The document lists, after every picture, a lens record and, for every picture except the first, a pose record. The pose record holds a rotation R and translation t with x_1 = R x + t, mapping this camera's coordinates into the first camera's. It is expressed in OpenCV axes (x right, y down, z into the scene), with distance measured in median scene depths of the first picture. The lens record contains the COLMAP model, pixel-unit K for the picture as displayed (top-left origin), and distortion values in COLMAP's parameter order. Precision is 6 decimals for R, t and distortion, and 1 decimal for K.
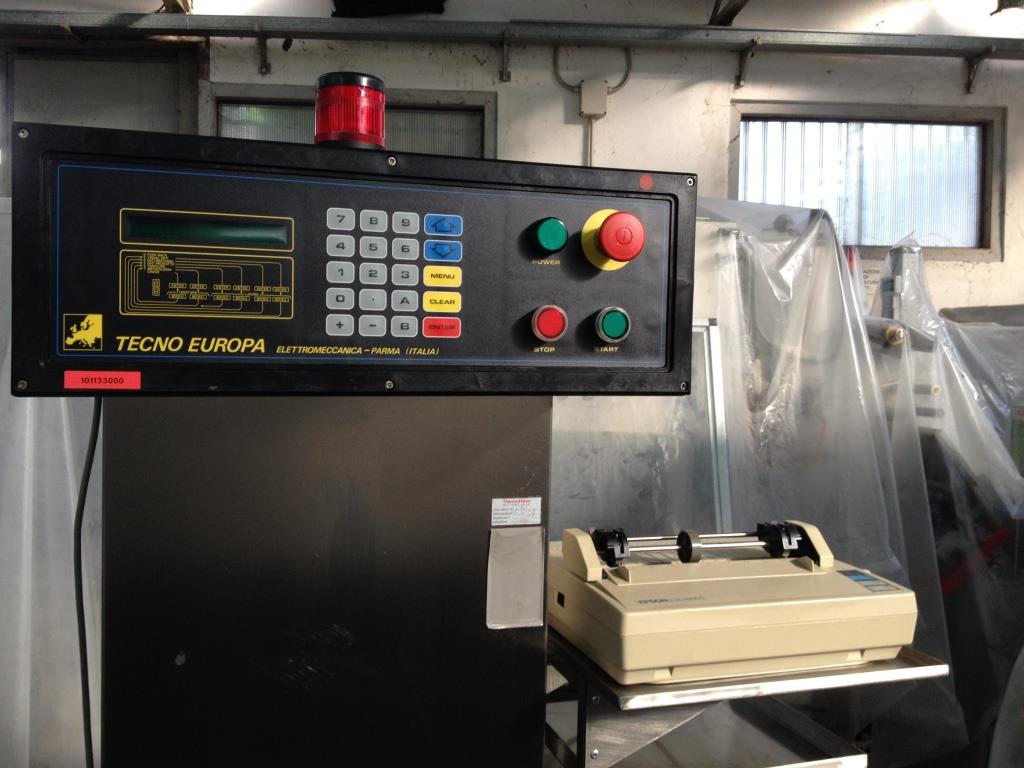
lens RADIAL K [[946.1, 0, 512.0], [0, 946.1, 384.0], [0, 0, 1]] dist [0.140901, -0.238529]
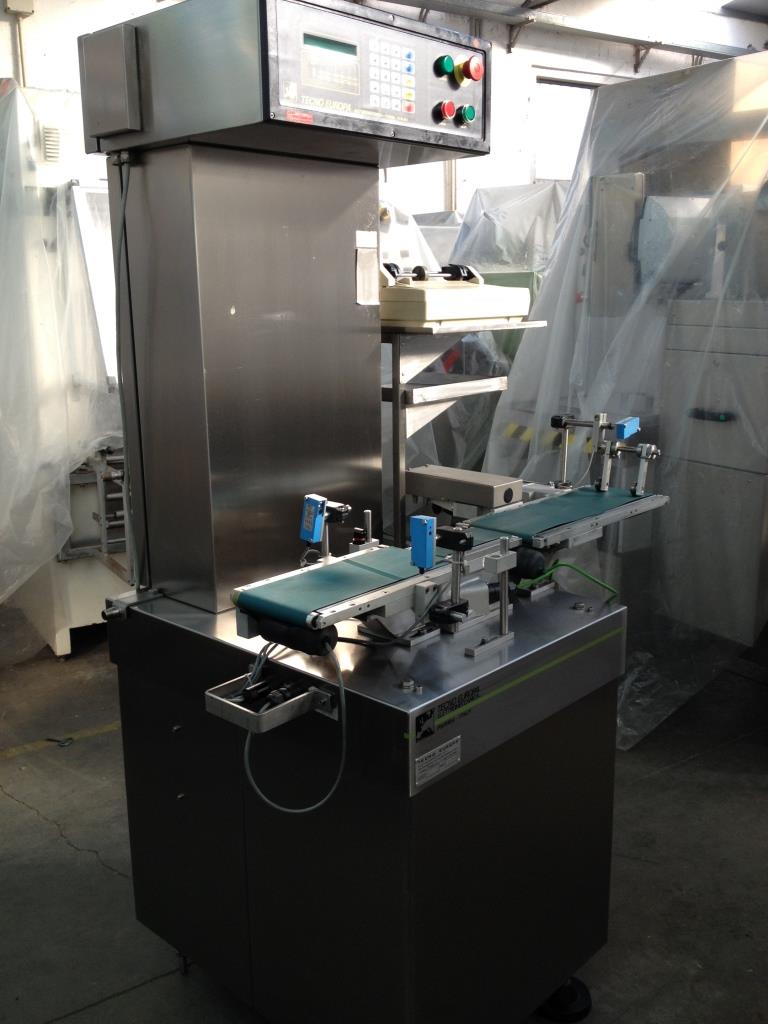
lens RADIAL K [[946.1, 0, 384.0], [0, 946.1, 512.0], [0, 0, 1]] dist [0.140901, -0.238529]
pose [[0.863335, -0.137309, 0.485591, -0.929977], [0.046045, 0.979690, 0.195160, 0.289596], [-0.502526, -0.146129, 0.852123, -0.661944]]
